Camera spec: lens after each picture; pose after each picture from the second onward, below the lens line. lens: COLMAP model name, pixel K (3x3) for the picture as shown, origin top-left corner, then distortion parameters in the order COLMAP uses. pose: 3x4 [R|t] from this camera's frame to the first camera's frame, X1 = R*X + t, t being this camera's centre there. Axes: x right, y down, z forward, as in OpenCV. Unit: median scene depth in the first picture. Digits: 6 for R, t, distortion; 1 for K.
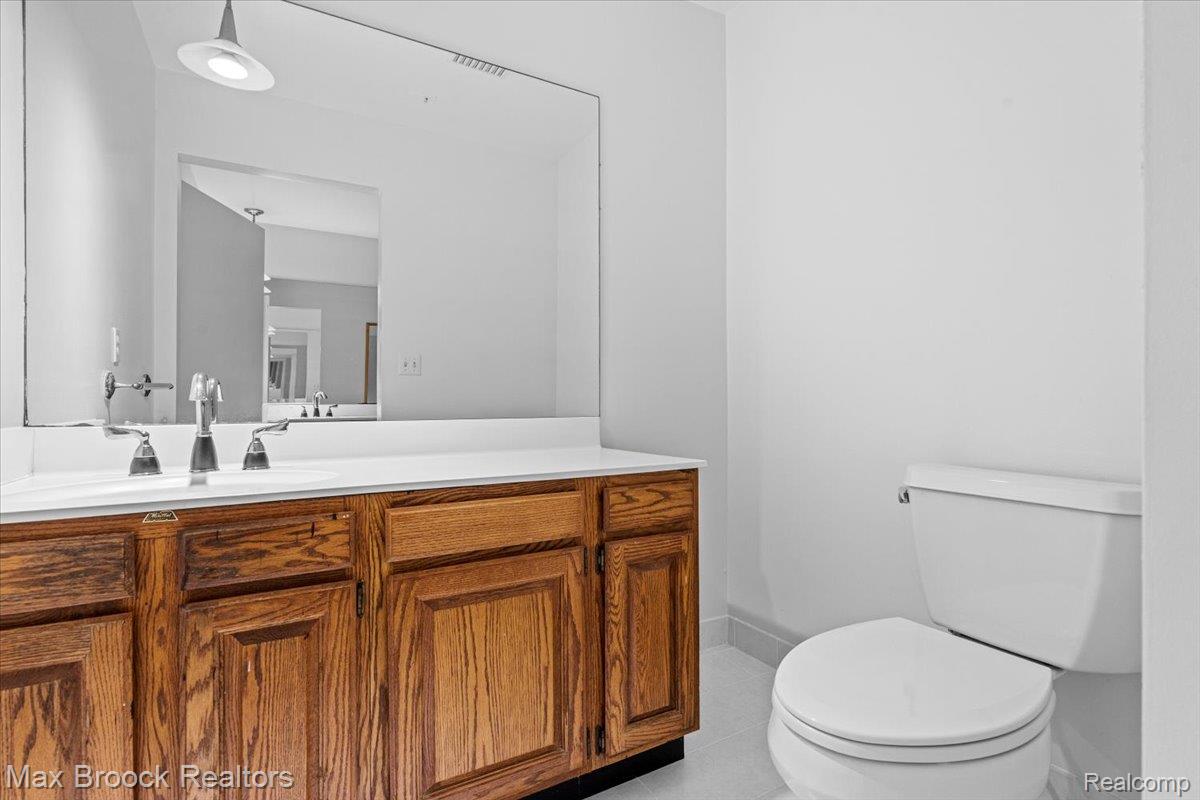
lens RADIAL K [[556.1, 0, 597.4], [0, 556.1, 402.3], [0, 0, 1]] dist [0.000763, -0.000162]
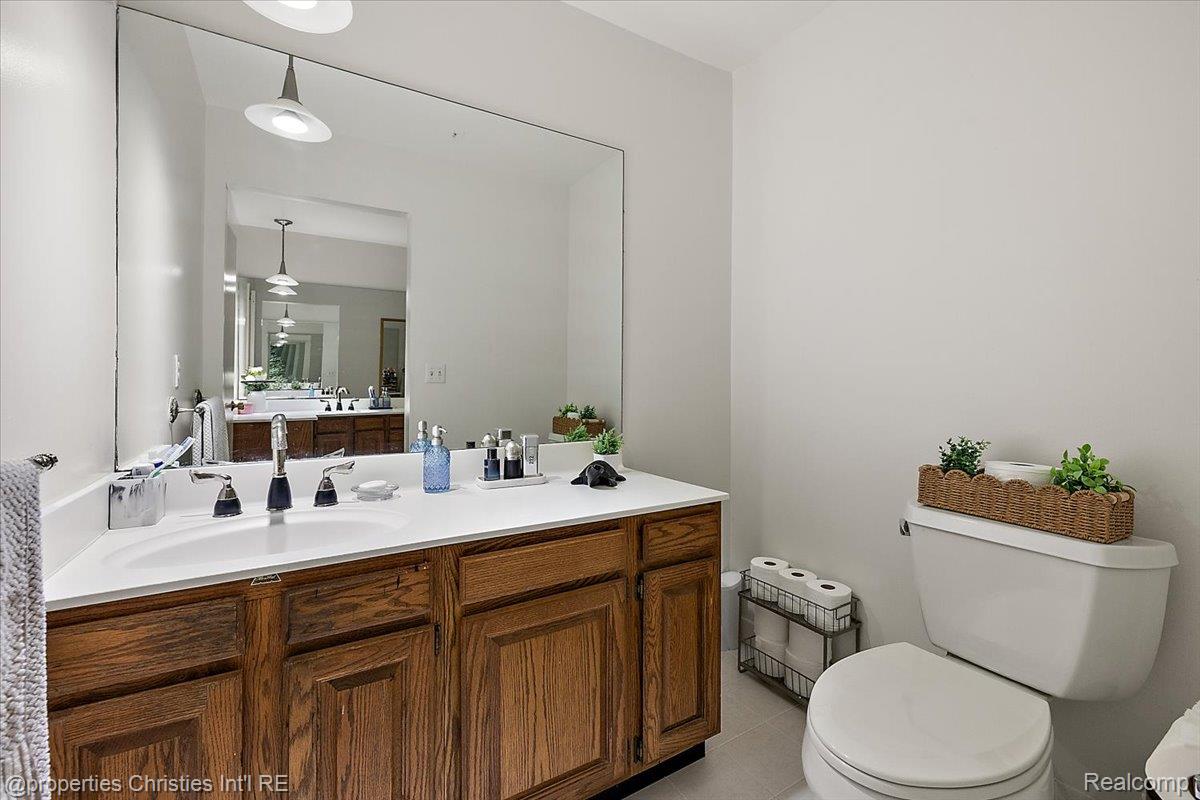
lens RADIAL K [[505.1, 0, 602.3], [0, 505.1, 390.8], [0, 0, 1]] dist [0.003339, 0.000940]
pose [[0.999640, 0.007597, 0.025736, -0.113479], [-0.007714, 0.999960, 0.004449, -0.136288], [-0.025701, -0.004646, 0.999659, -0.014747]]
